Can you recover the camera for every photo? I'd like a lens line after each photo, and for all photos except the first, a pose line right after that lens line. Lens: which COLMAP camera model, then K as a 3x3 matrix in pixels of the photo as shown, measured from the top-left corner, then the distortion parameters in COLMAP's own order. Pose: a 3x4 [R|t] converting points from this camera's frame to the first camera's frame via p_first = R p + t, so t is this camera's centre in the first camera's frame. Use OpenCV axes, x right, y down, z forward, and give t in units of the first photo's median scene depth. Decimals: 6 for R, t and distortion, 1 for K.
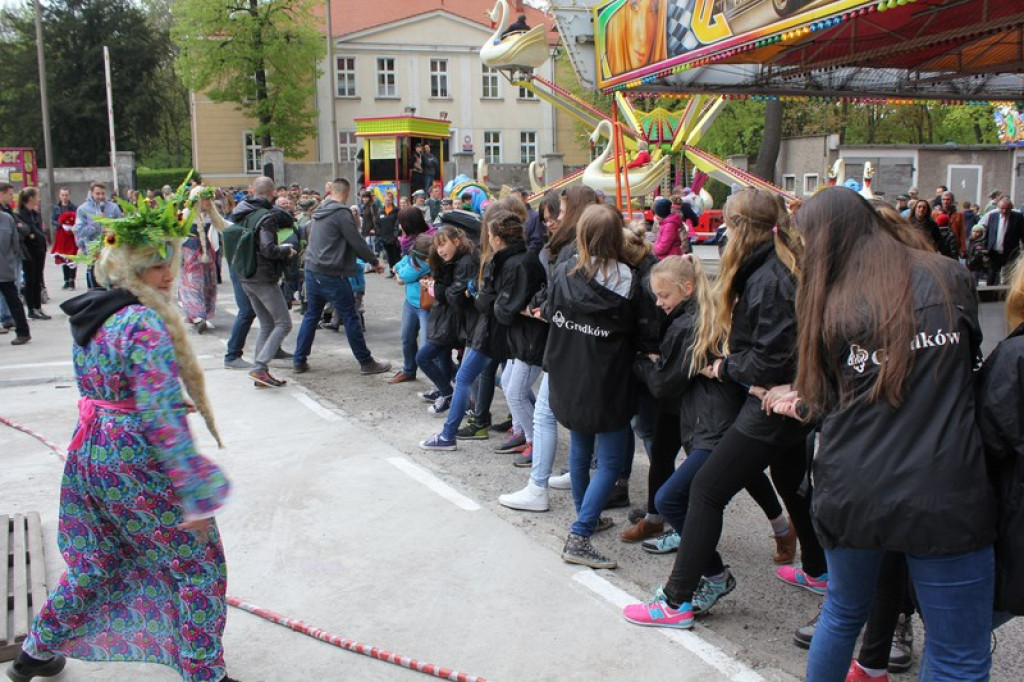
lens RADIAL K [[1011.0, 0, 512.0], [0, 1011.0, 341.0], [0, 0, 1]] dist [-0.092633, 0.021271]
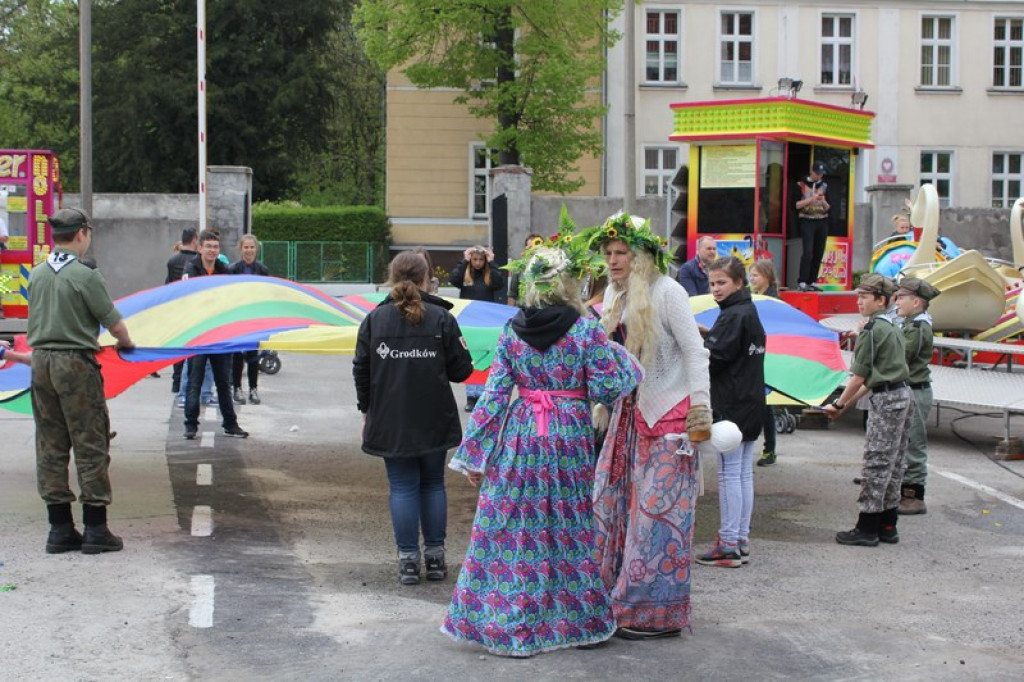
lens RADIAL K [[1623.6, 0, 512.0], [0, 1623.6, 341.0], [0, 0, 1]] dist [-0.006807, 0.097858]
pose [[0.968272, 0.038033, -0.246986, -0.023431], [-0.062561, 0.993770, -0.092231, -0.021614], [0.241940, 0.104757, 0.964620, 0.164979]]
